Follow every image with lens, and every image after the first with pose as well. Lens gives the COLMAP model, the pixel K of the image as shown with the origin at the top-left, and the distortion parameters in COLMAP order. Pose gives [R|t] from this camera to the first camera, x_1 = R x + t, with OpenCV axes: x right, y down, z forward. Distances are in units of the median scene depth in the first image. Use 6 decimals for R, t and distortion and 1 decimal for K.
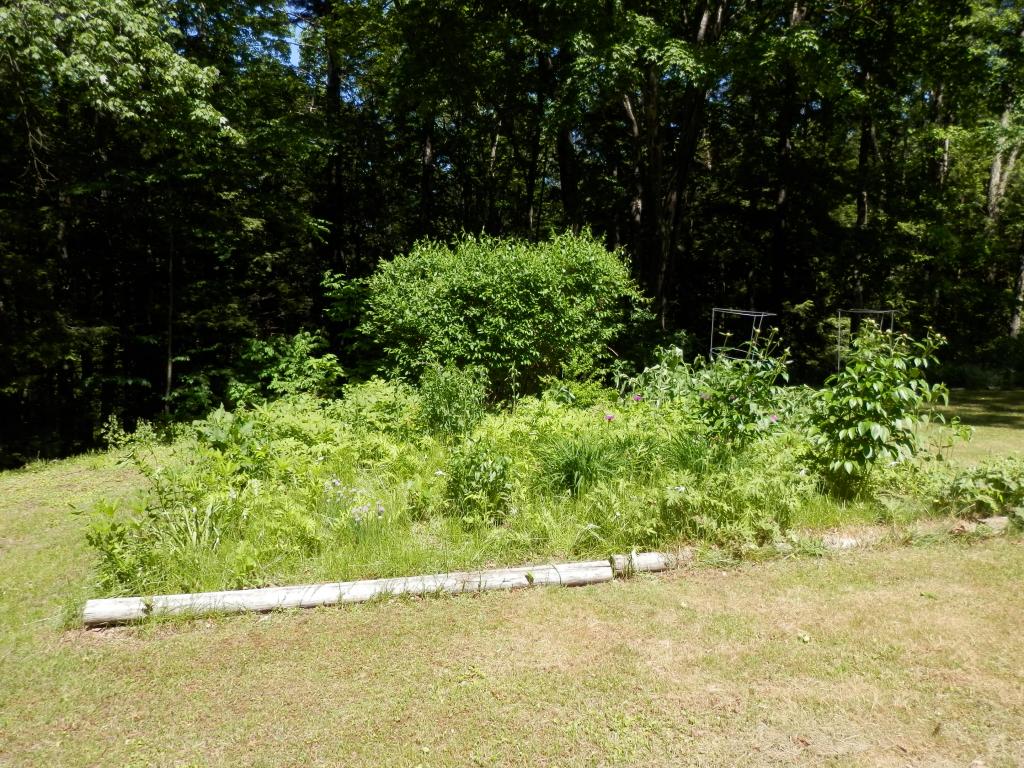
lens RADIAL K [[764.9, 0, 511.6], [0, 764.9, 382.9], [0, 0, 1]] dist [0.007204, 0.000993]
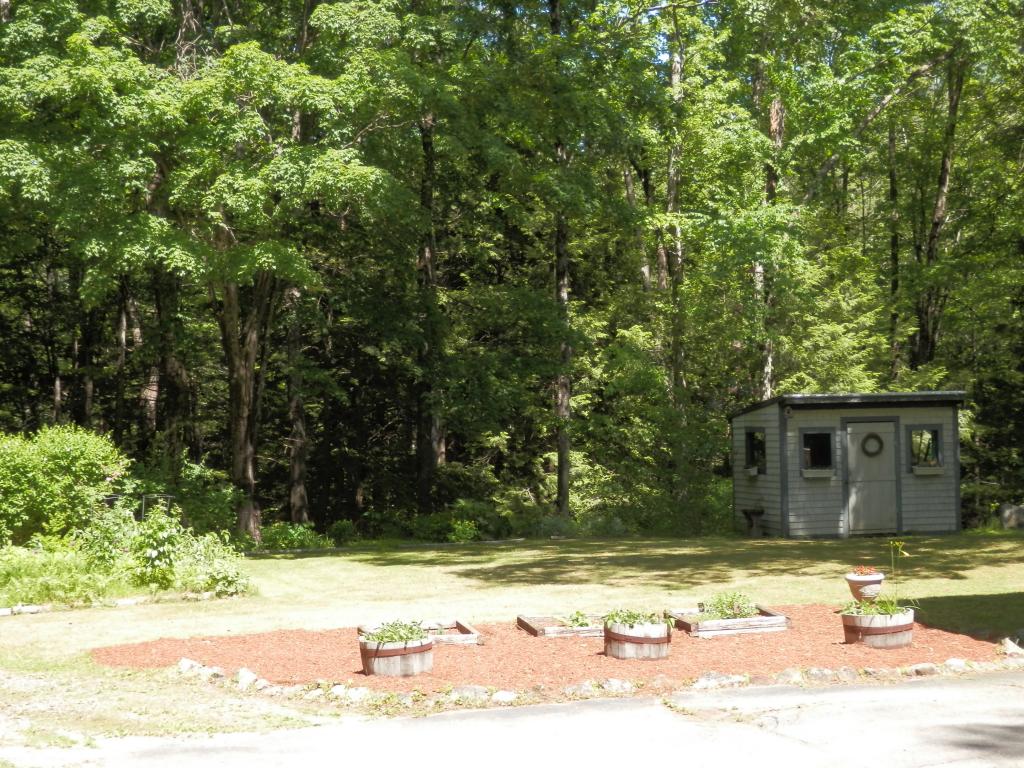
lens RADIAL K [[1780.7, 0, 511.7], [0, 1780.7, 385.8], [0, 0, 1]] dist [-0.007295, 0.000000]
pose [[0.988967, -0.011116, 0.147720, 0.443317], [0.026085, 0.994667, -0.099785, 0.072789], [-0.145823, 0.102537, 0.983983, -2.436167]]
